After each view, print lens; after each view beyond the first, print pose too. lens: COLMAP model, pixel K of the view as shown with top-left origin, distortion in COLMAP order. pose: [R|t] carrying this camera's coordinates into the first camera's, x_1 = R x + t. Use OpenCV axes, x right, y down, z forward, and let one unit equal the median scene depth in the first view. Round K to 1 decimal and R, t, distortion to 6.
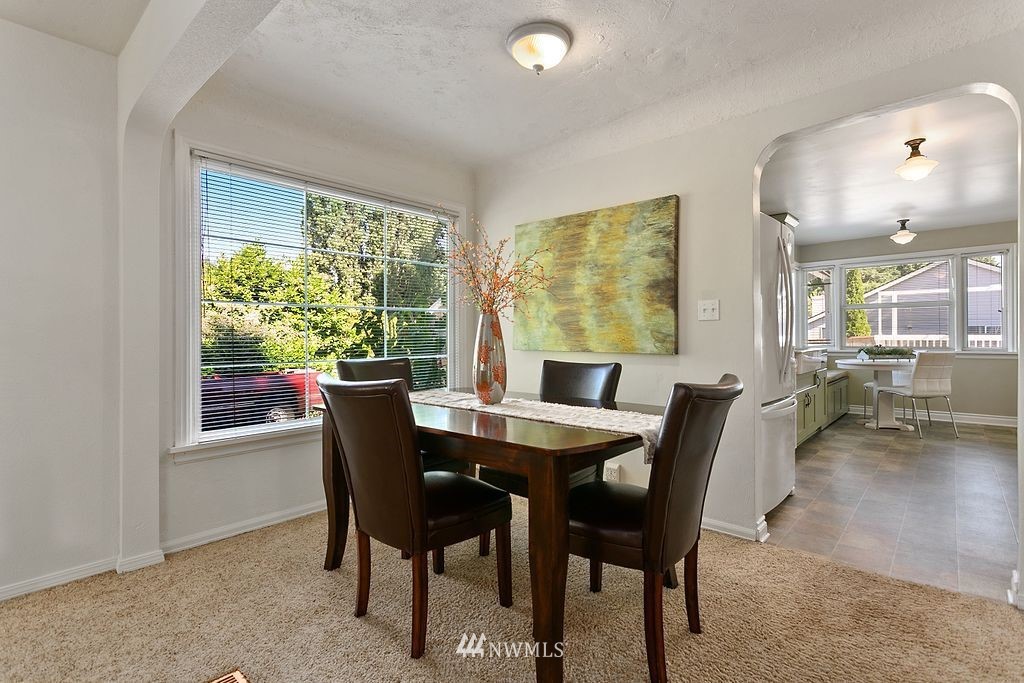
lens RADIAL K [[493.8, 0, 512.7], [0, 493.8, 335.1], [0, 0, 1]] dist [0.003521, -0.002432]
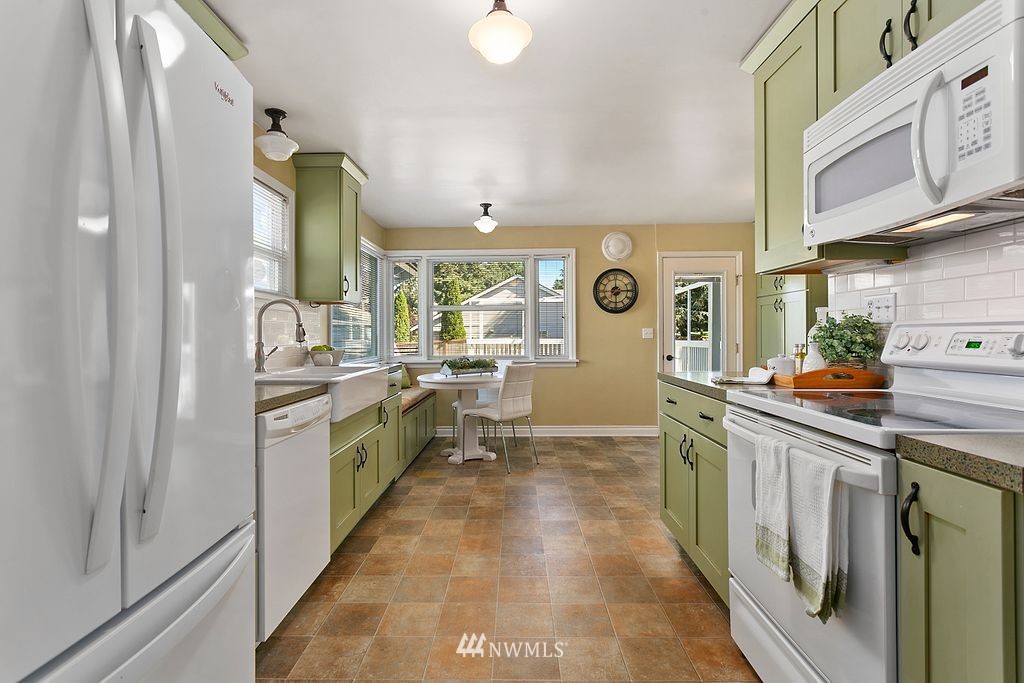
lens RADIAL K [[493.8, 0, 517.7], [0, 493.8, 341.0], [0, 0, 1]] dist [0.003521, -0.002432]
pose [[0.746696, -0.014556, 0.665006, 0.481550], [0.011581, 0.999893, 0.008883, -0.012371], [-0.665064, 0.001068, 0.746786, 0.607471]]
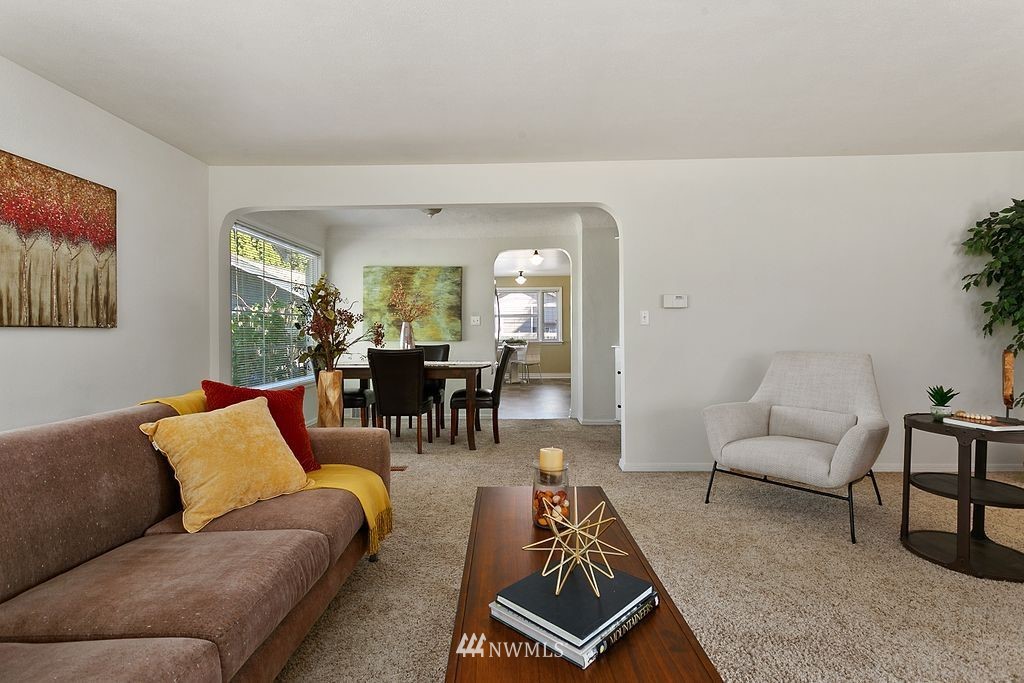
lens RADIAL K [[493.8, 0, 496.5], [0, 493.8, 341.0], [0, 0, 1]] dist [0.003521, -0.002432]
pose [[0.773524, -0.007688, 0.633721, -0.792231], [-0.001972, 0.999892, 0.014537, 0.006763], [-0.633764, -0.012495, 0.773425, -0.656766]]
